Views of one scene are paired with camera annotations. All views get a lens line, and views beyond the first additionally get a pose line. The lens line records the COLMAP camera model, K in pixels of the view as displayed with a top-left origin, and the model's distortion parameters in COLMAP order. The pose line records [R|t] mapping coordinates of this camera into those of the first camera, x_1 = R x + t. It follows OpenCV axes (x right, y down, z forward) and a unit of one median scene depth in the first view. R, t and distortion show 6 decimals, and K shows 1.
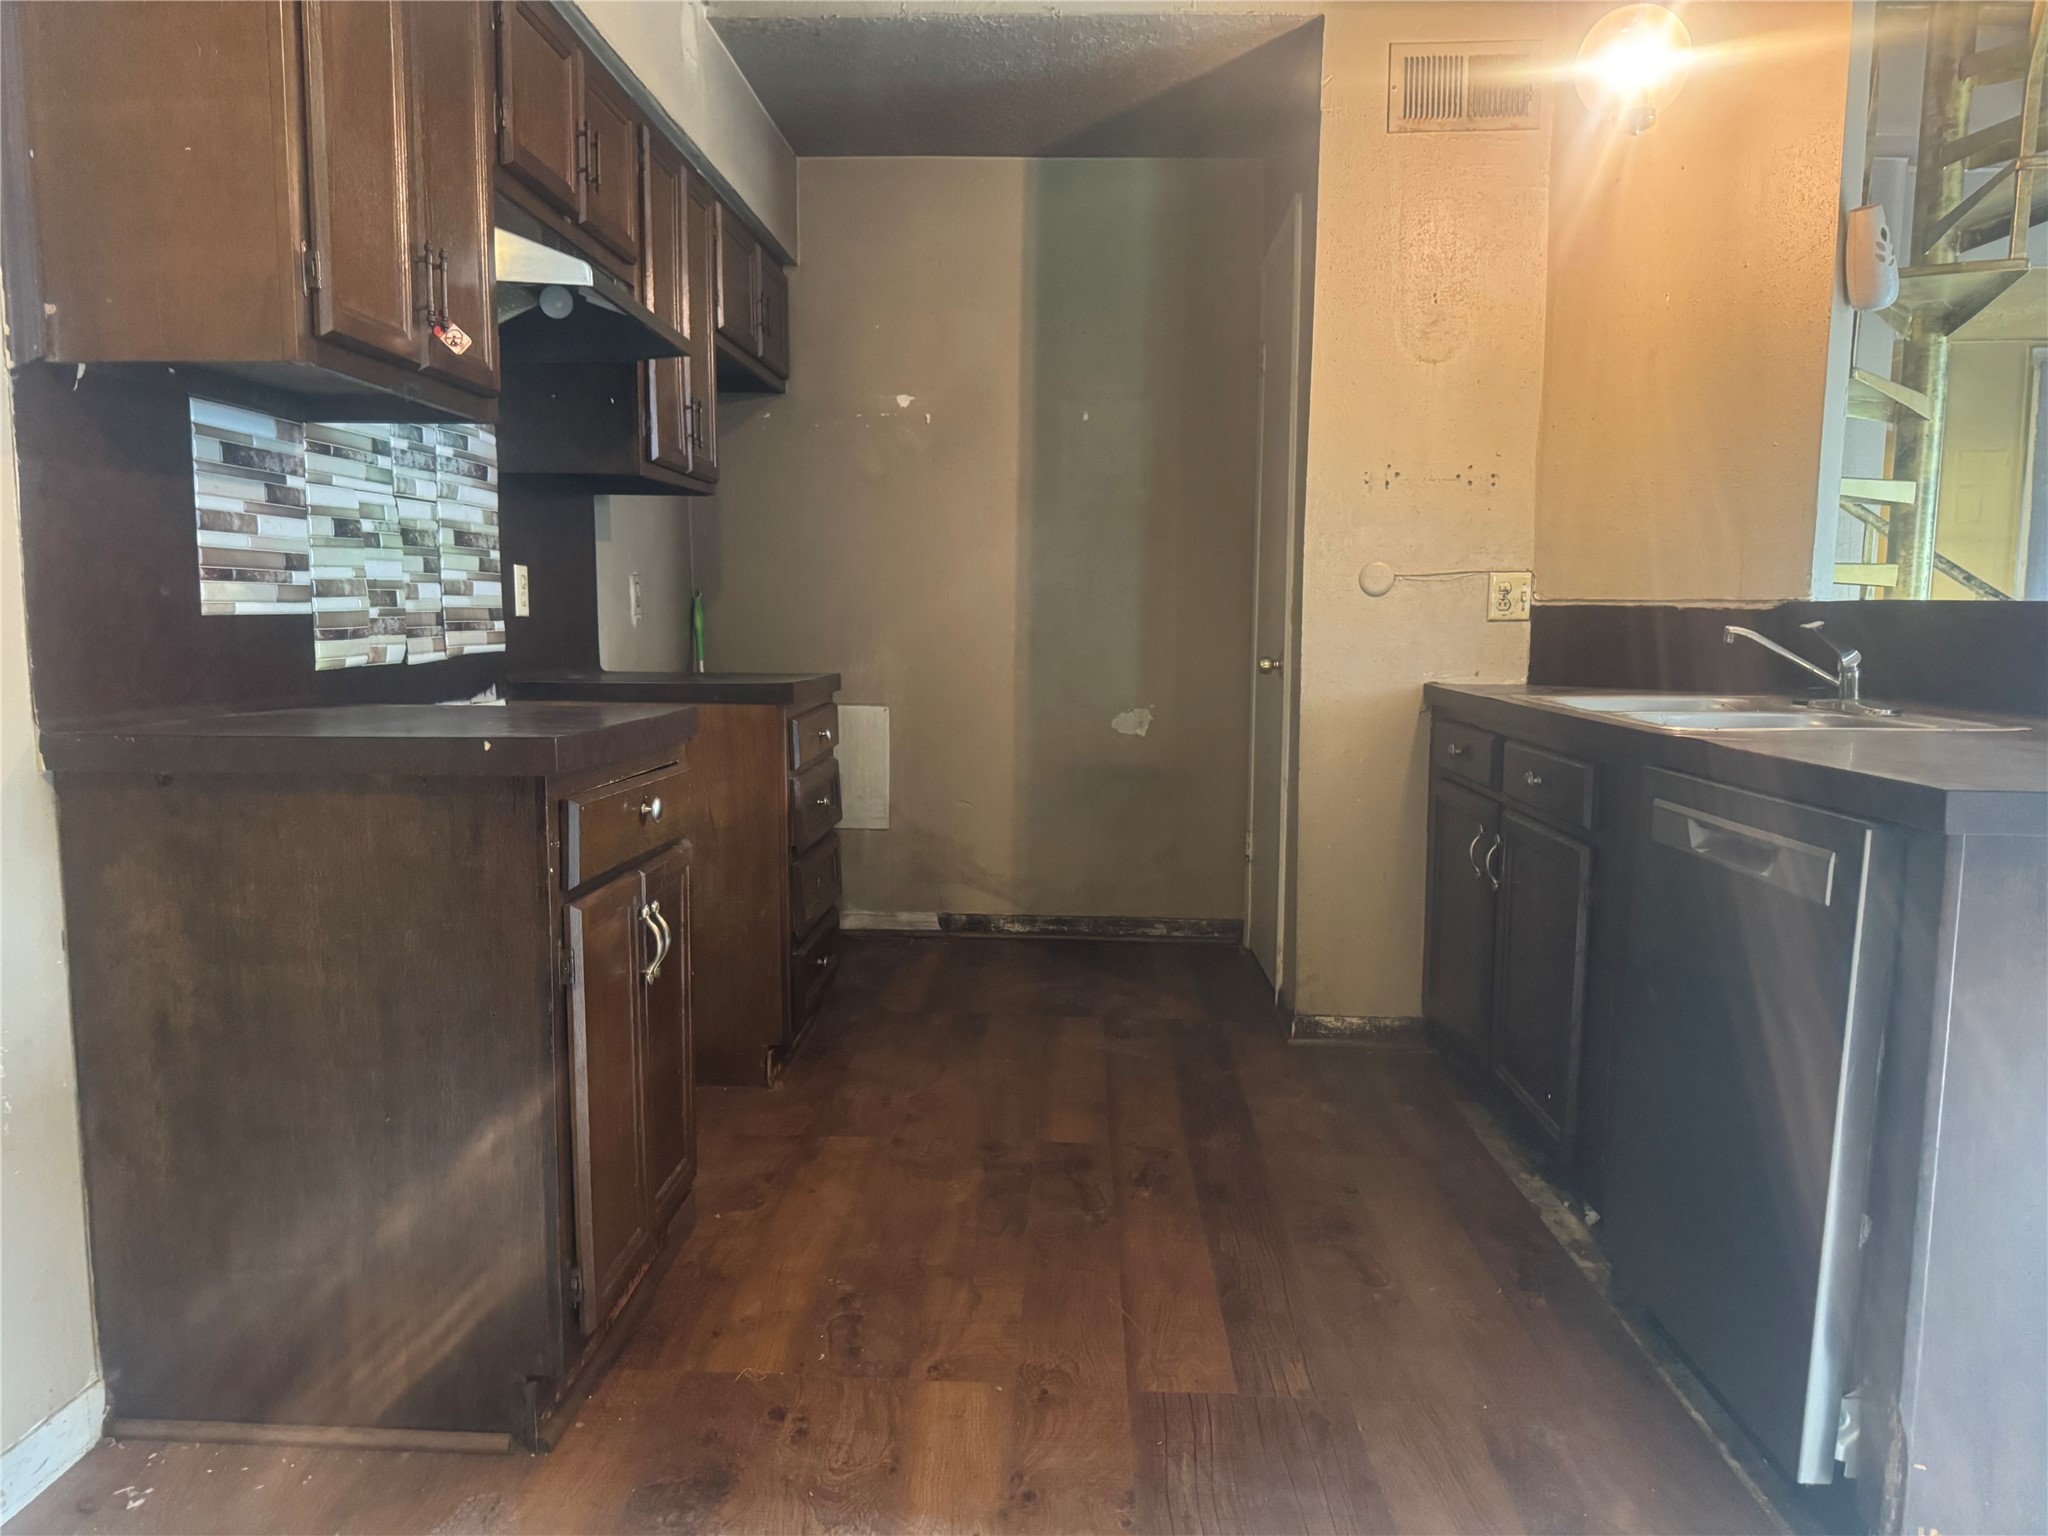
lens RADIAL K [[1423.9, 0, 1024.9], [0, 1423.9, 773.3], [0, 0, 1]] dist [0.073581, -0.111297]
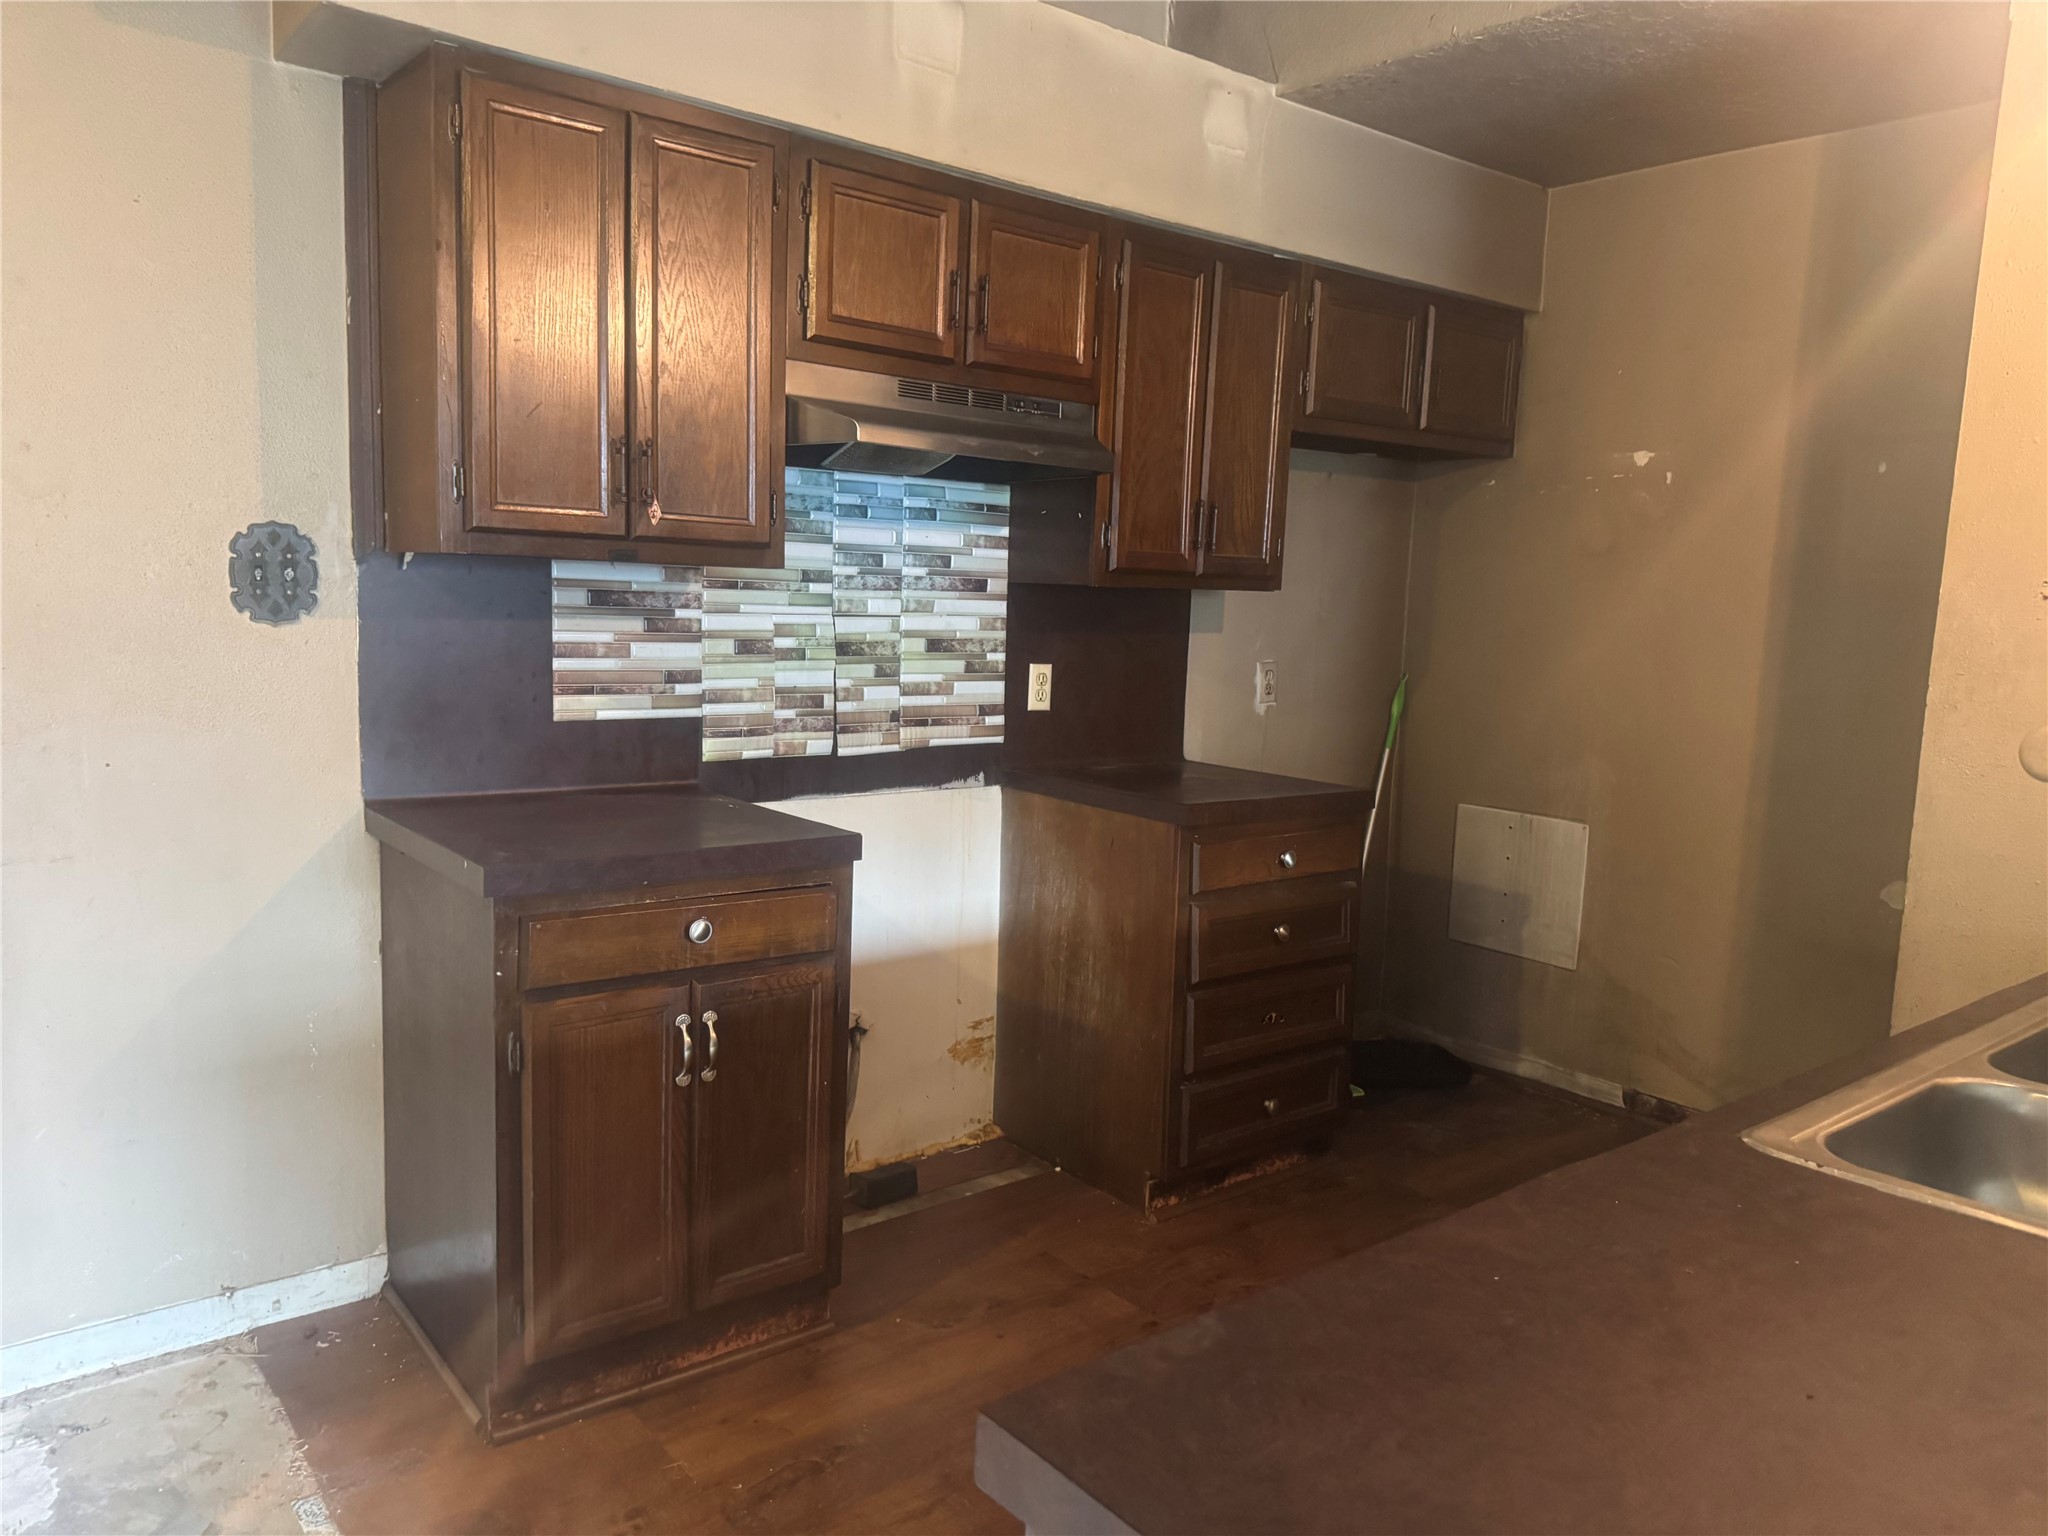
lens RADIAL K [[1423.9, 0, 1024.9], [0, 1423.9, 773.3], [0, 0, 1]] dist [0.073581, -0.111297]
pose [[0.650156, 0.104761, -0.752544, 0.603200], [-0.114368, 0.992658, 0.039379, -0.137366], [0.751144, 0.060465, 0.657364, 0.382137]]
